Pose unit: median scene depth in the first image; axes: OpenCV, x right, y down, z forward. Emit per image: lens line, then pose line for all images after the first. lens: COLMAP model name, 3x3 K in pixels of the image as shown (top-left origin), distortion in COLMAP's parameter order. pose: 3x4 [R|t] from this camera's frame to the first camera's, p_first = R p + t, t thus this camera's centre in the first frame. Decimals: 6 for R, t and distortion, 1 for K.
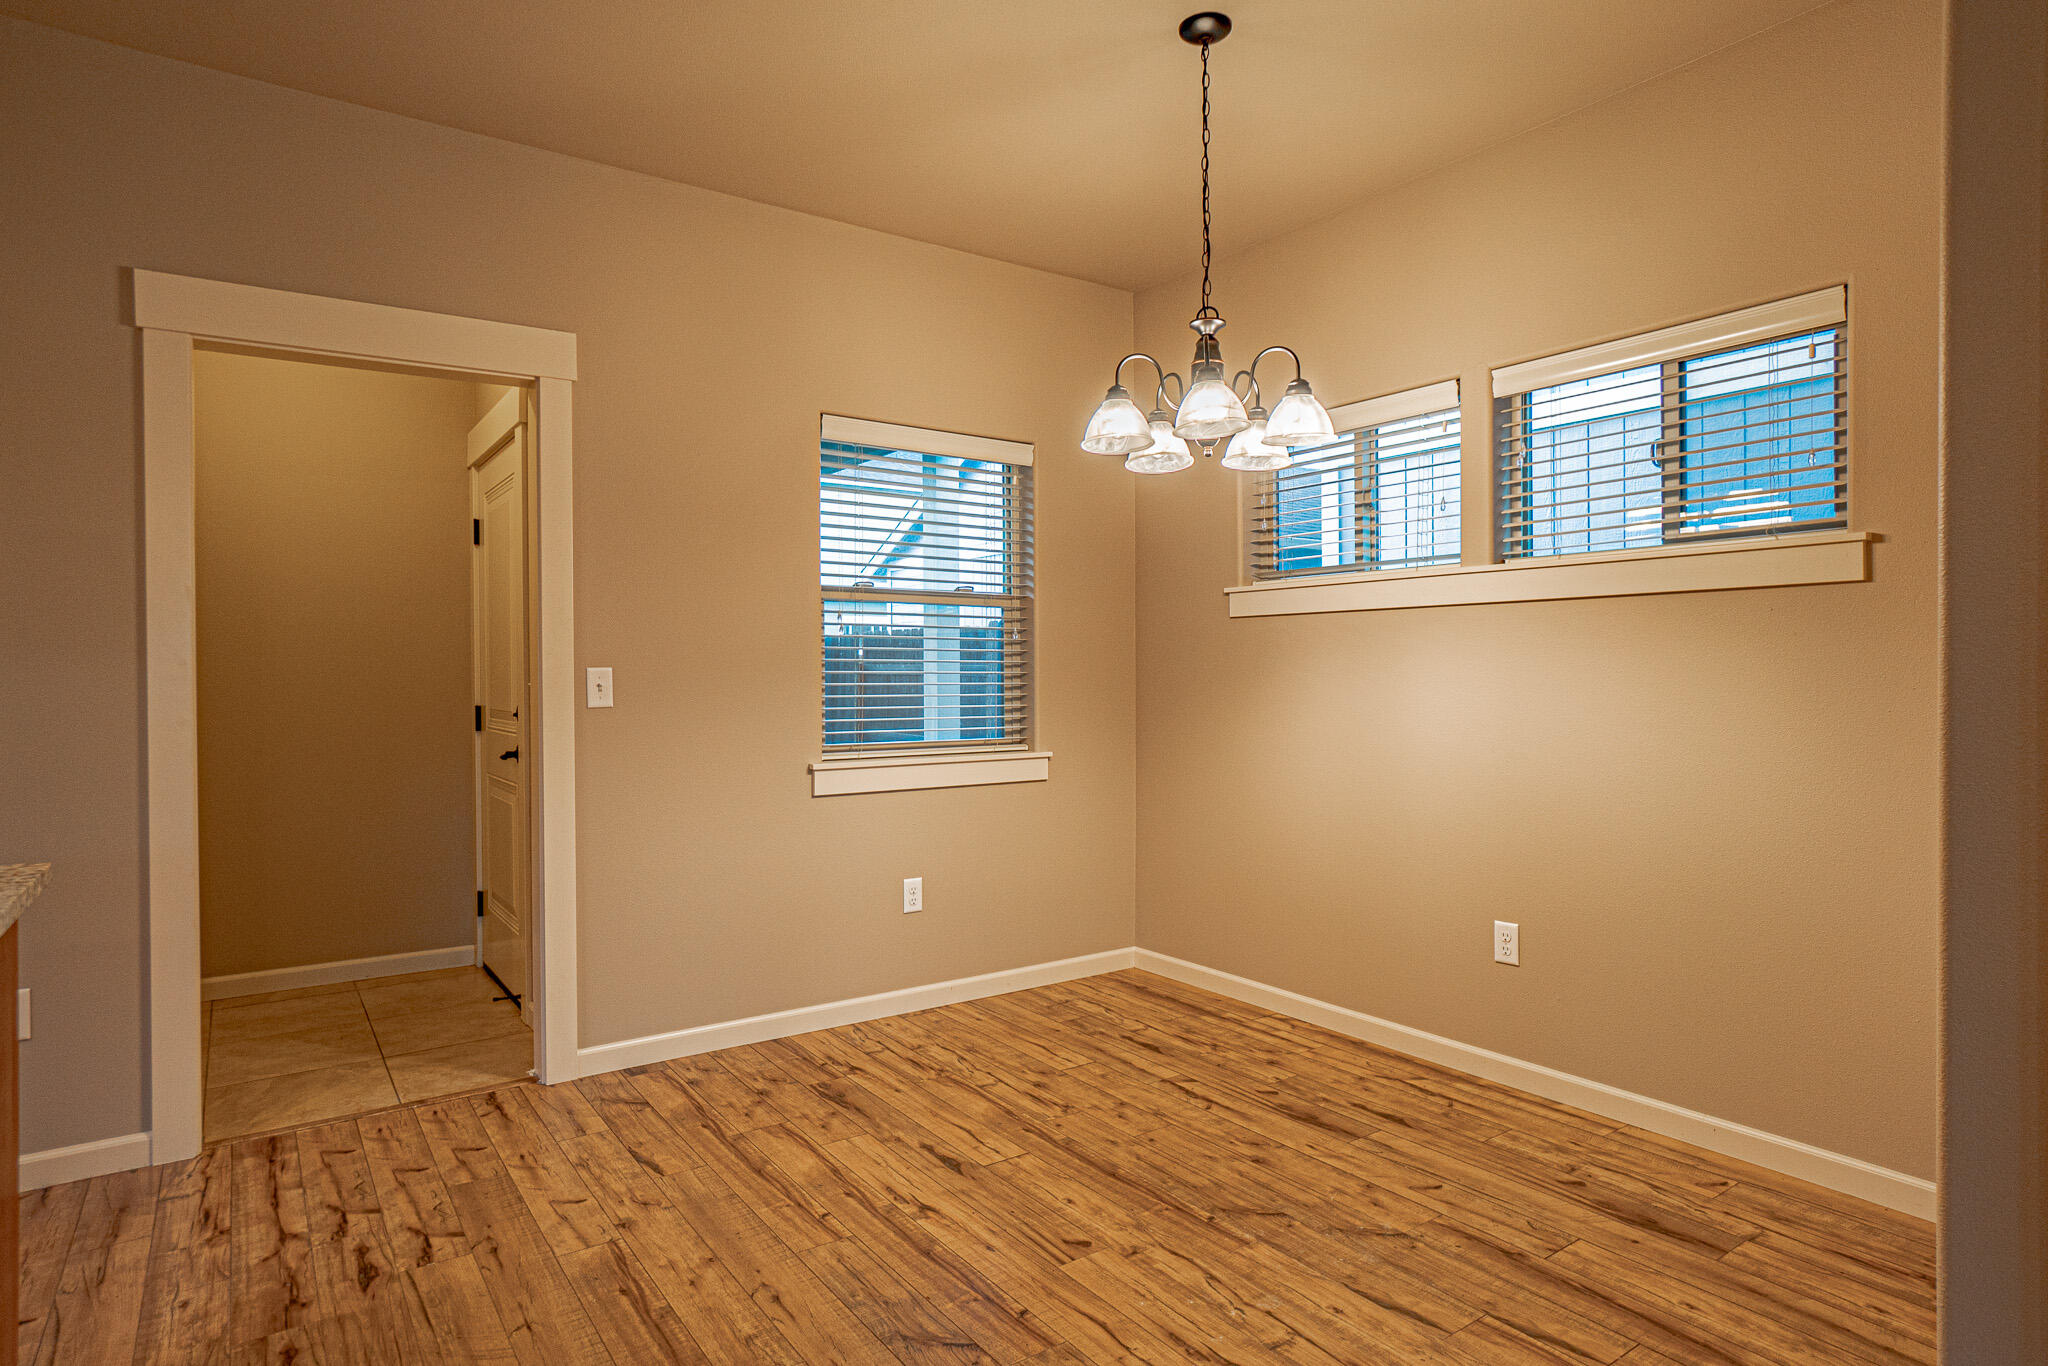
lens RADIAL K [[1125.1, 0, 1014.3], [0, 1125.1, 681.8], [0, 0, 1]] dist [-0.012365, 0.010630]
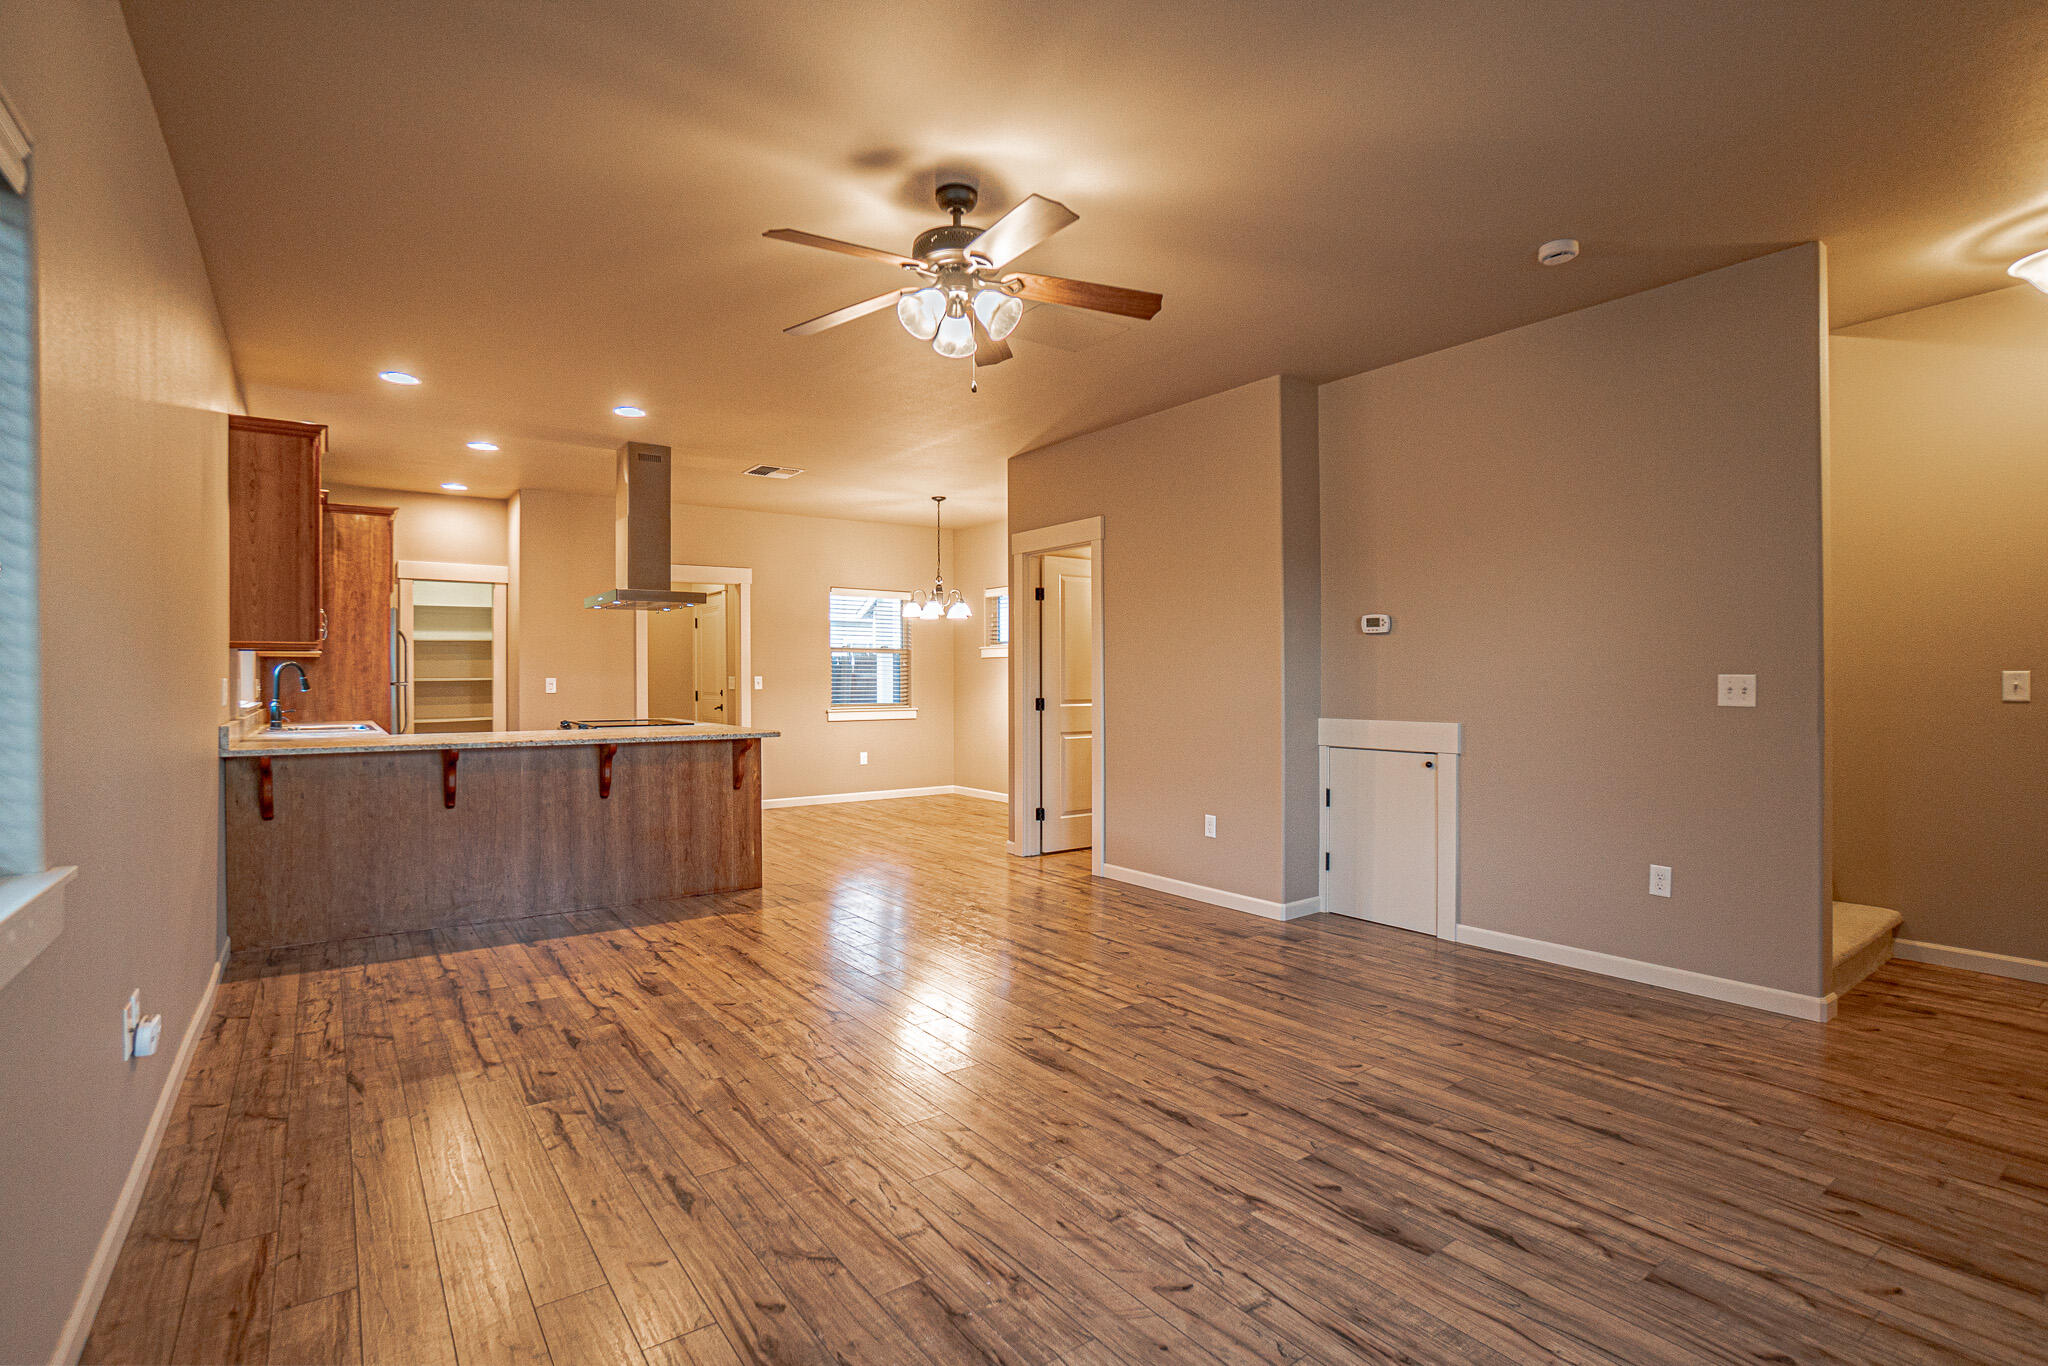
lens RADIAL K [[948.5, 0, 1013.2], [0, 948.5, 681.8], [0, 0, 1]] dist [-0.034074, 0.004597]
pose [[0.999761, 0.001733, 0.021809, 0.298300], [-0.001722, 0.999998, -0.000501, 0.001593], [-0.021810, 0.000464, 0.999762, -1.766797]]
